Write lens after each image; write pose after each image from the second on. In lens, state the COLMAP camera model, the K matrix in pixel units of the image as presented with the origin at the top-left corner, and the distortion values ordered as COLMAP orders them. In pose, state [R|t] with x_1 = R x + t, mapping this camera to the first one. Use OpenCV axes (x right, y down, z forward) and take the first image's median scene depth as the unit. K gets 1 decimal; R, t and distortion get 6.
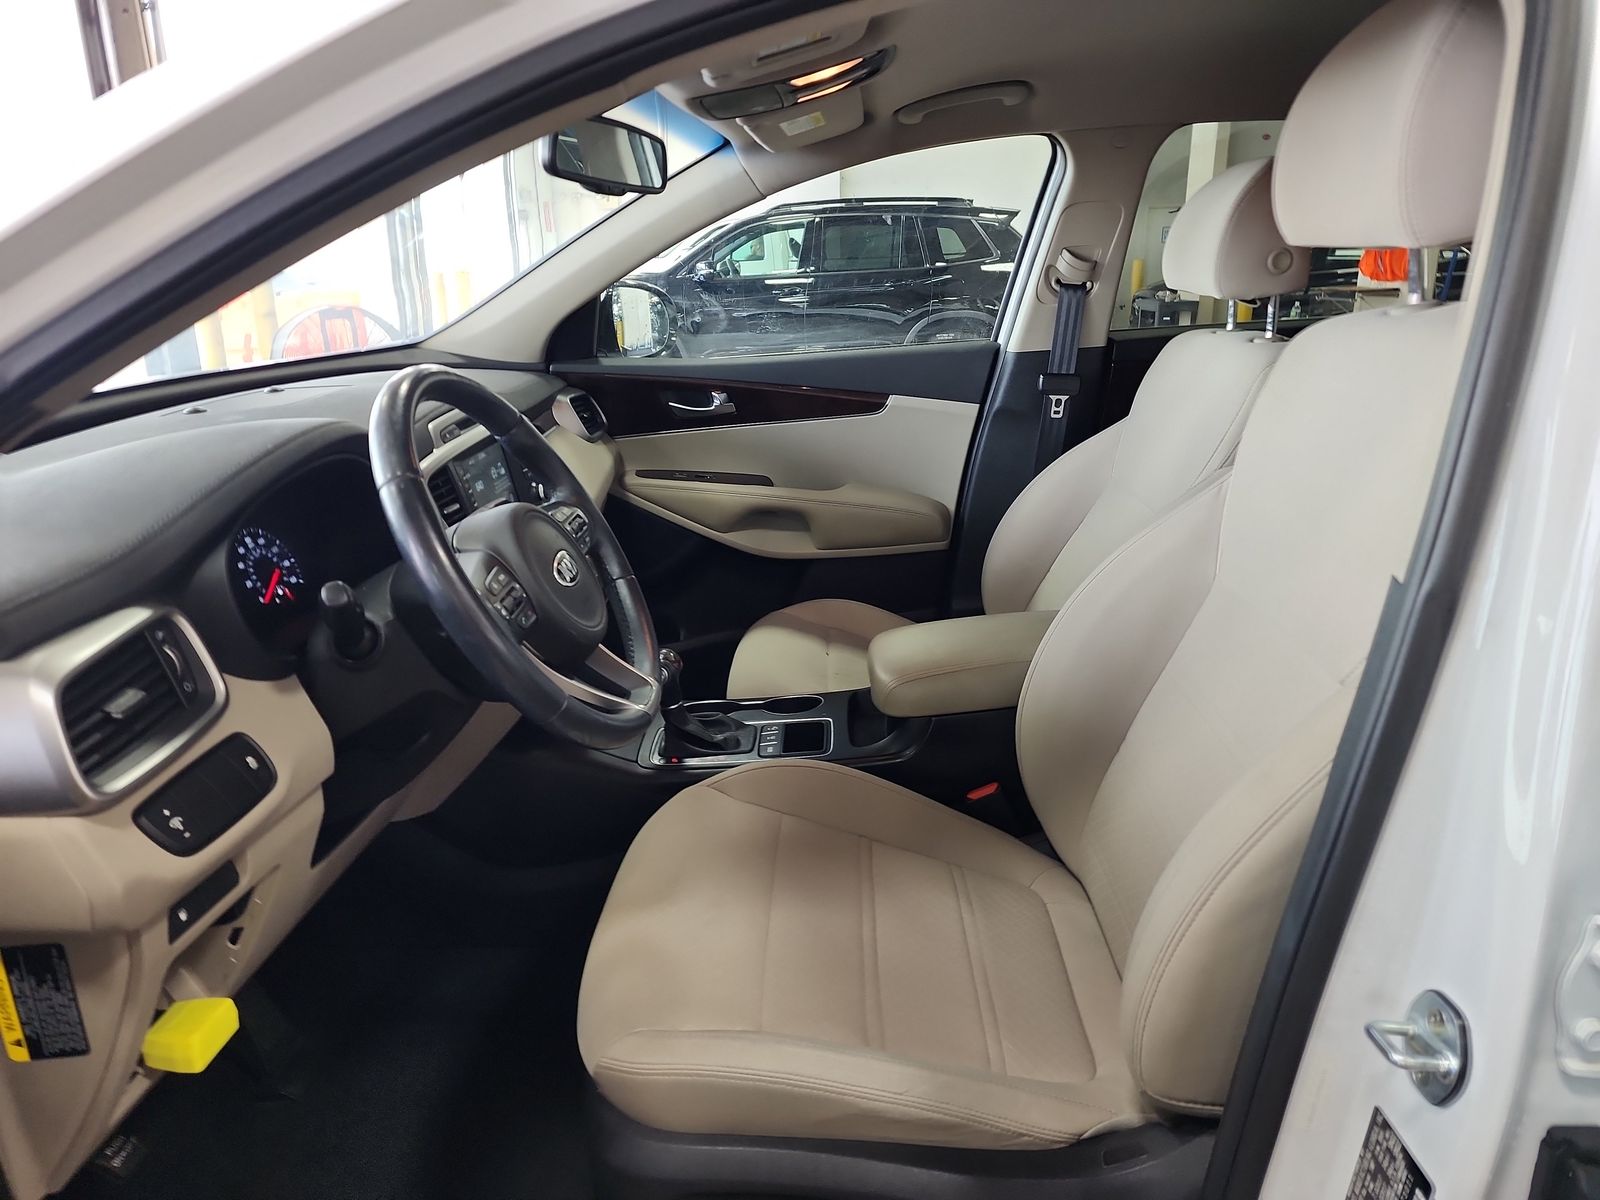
lens RADIAL K [[1073.1, 0, 796.9], [0, 1073.1, 591.1], [0, 0, 1]] dist [0.077660, -0.071834]
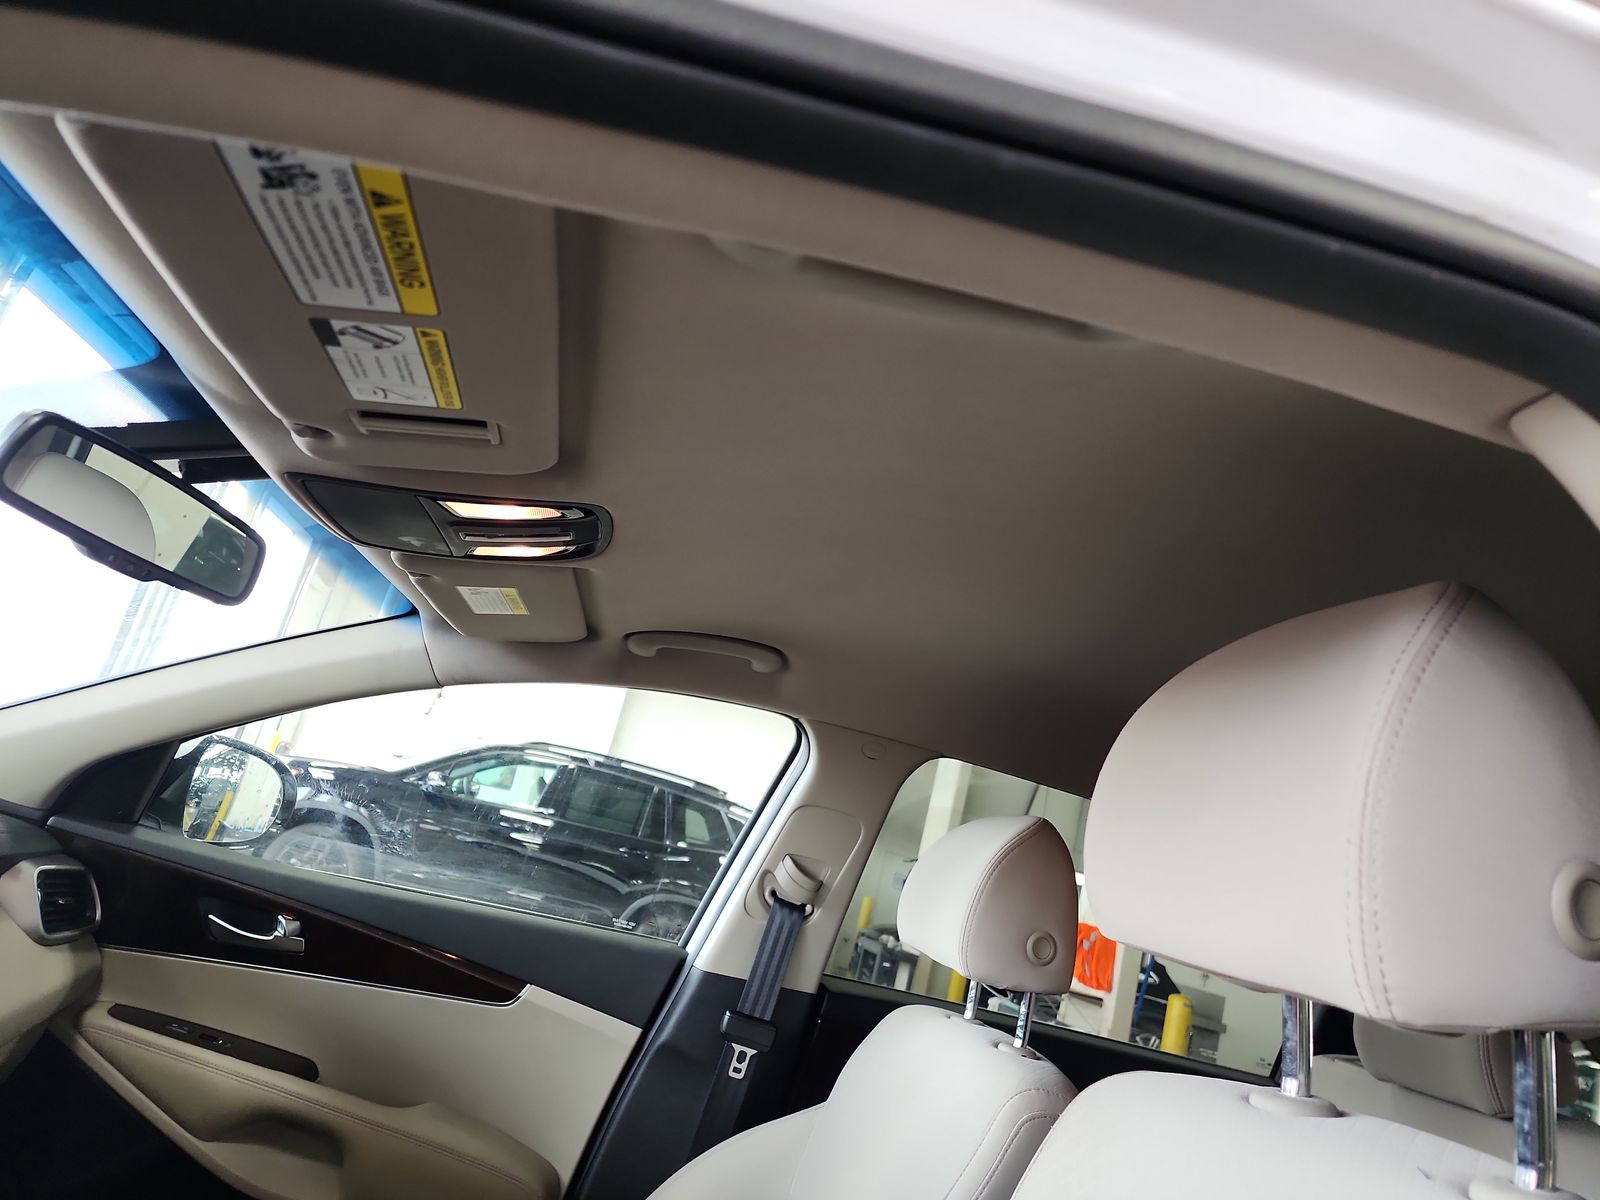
lens RADIAL K [[1073.1, 0, 796.9], [0, 1073.1, 591.1], [0, 0, 1]] dist [0.077660, -0.071834]
pose [[0.937902, 0.313232, 0.149079, 0.068199], [-0.196918, 0.834531, -0.514570, -0.066036], [-0.285591, 0.453260, 0.844389, 0.223770]]
